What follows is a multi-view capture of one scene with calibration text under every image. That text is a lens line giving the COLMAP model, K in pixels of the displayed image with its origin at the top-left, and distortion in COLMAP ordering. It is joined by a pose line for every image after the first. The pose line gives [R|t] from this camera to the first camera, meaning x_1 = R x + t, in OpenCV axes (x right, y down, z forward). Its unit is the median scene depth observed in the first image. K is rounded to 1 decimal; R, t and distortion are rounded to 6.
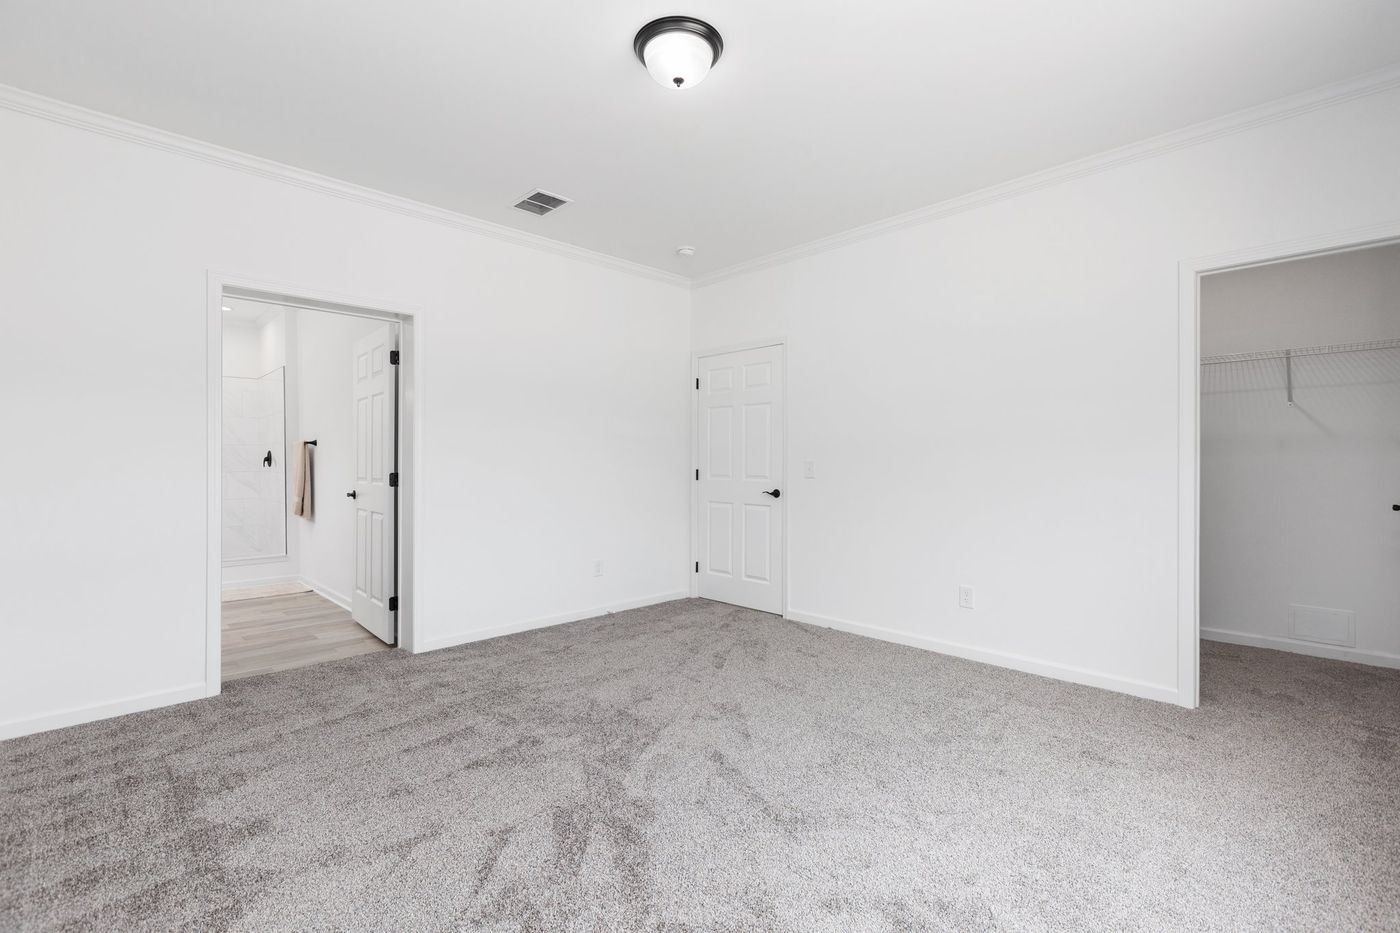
lens RADIAL K [[638.4, 0, 694.5], [0, 638.4, 467.7], [0, 0, 1]] dist [-0.002903, 0.000681]
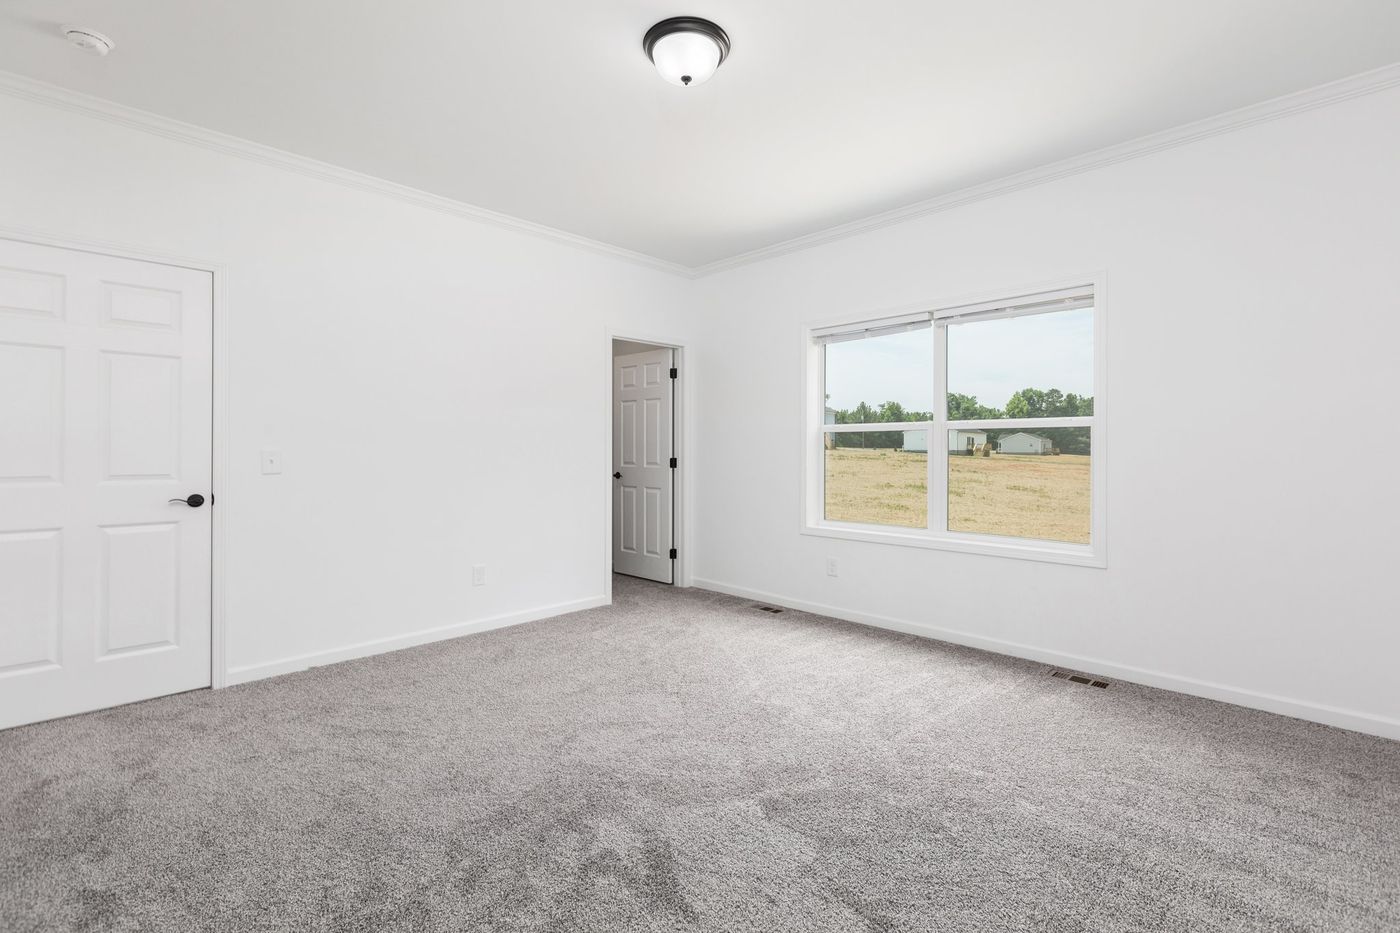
lens RADIAL K [[638.4, 0, 695.8], [0, 638.4, 457.9], [0, 0, 1]] dist [-0.002903, 0.000681]
pose [[-0.035304, -0.007020, 0.999352, -0.782630], [0.008690, 0.999935, 0.007331, -0.004743], [-0.999339, 0.008943, -0.035241, 0.768885]]
